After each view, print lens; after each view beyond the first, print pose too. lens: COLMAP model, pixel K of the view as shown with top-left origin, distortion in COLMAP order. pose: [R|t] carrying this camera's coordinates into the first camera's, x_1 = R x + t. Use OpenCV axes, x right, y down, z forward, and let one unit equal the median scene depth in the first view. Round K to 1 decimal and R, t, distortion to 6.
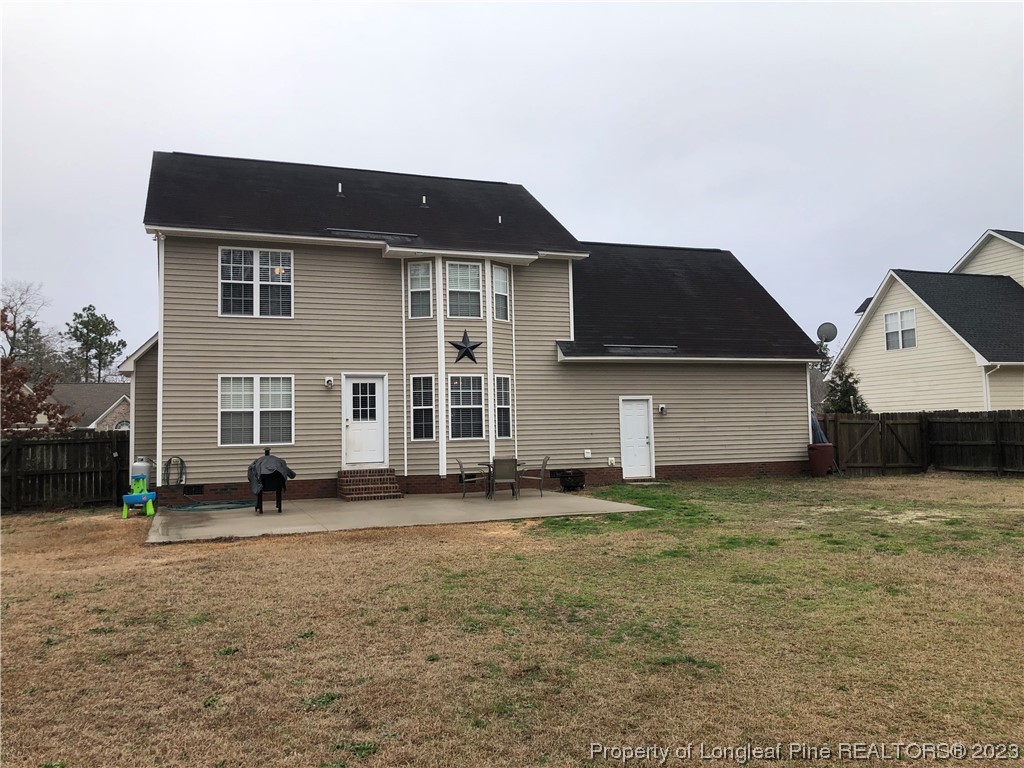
lens RADIAL K [[846.4, 0, 522.0], [0, 846.4, 379.8], [0, 0, 1]] dist [0.036277, -0.036745]
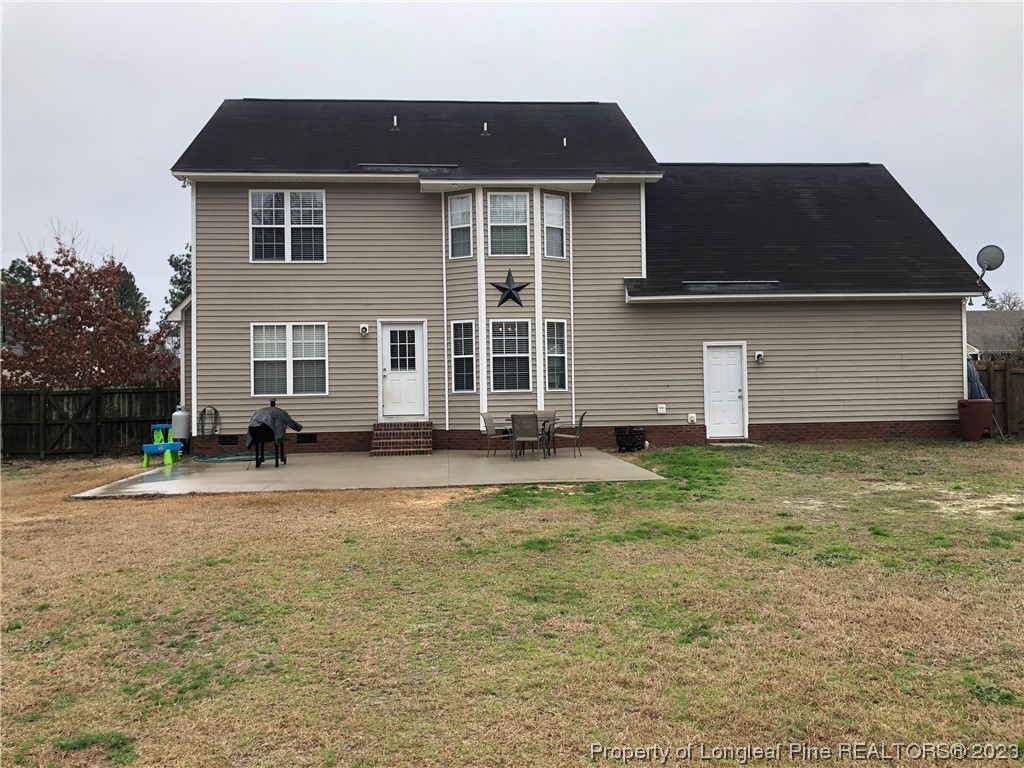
lens RADIAL K [[846.4, 0, 511.4], [0, 846.4, 381.0], [0, 0, 1]] dist [0.036277, -0.036745]
pose [[0.958523, 0.003837, -0.284988, 0.194538], [0.013392, 0.998199, 0.058482, 0.006906], [0.284699, -0.059872, 0.956745, 0.141439]]
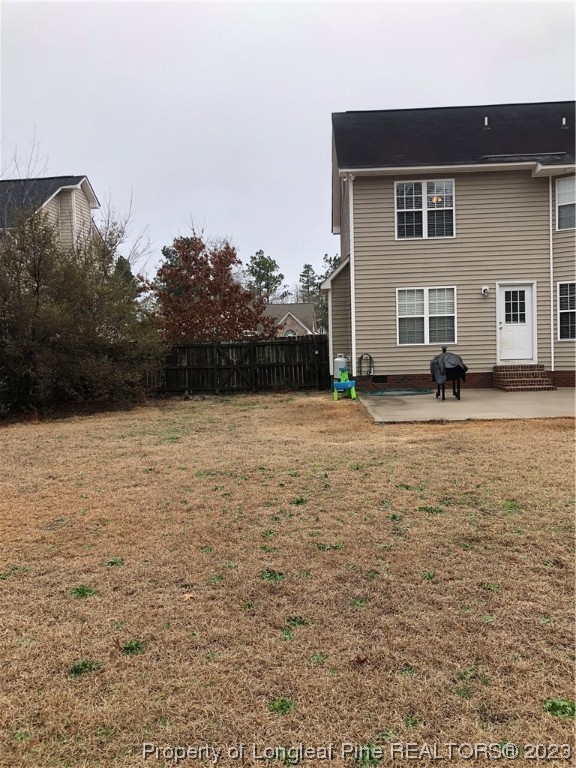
lens RADIAL K [[634.8, 0, 294.1], [0, 634.8, 378.8], [0, 0, 1]] dist [0.036277, -0.036745]
pose [[0.918229, 0.016371, -0.395711, -0.117227], [0.033577, 0.992330, 0.118966, 0.009611], [0.394624, -0.122525, 0.910637, 0.073712]]
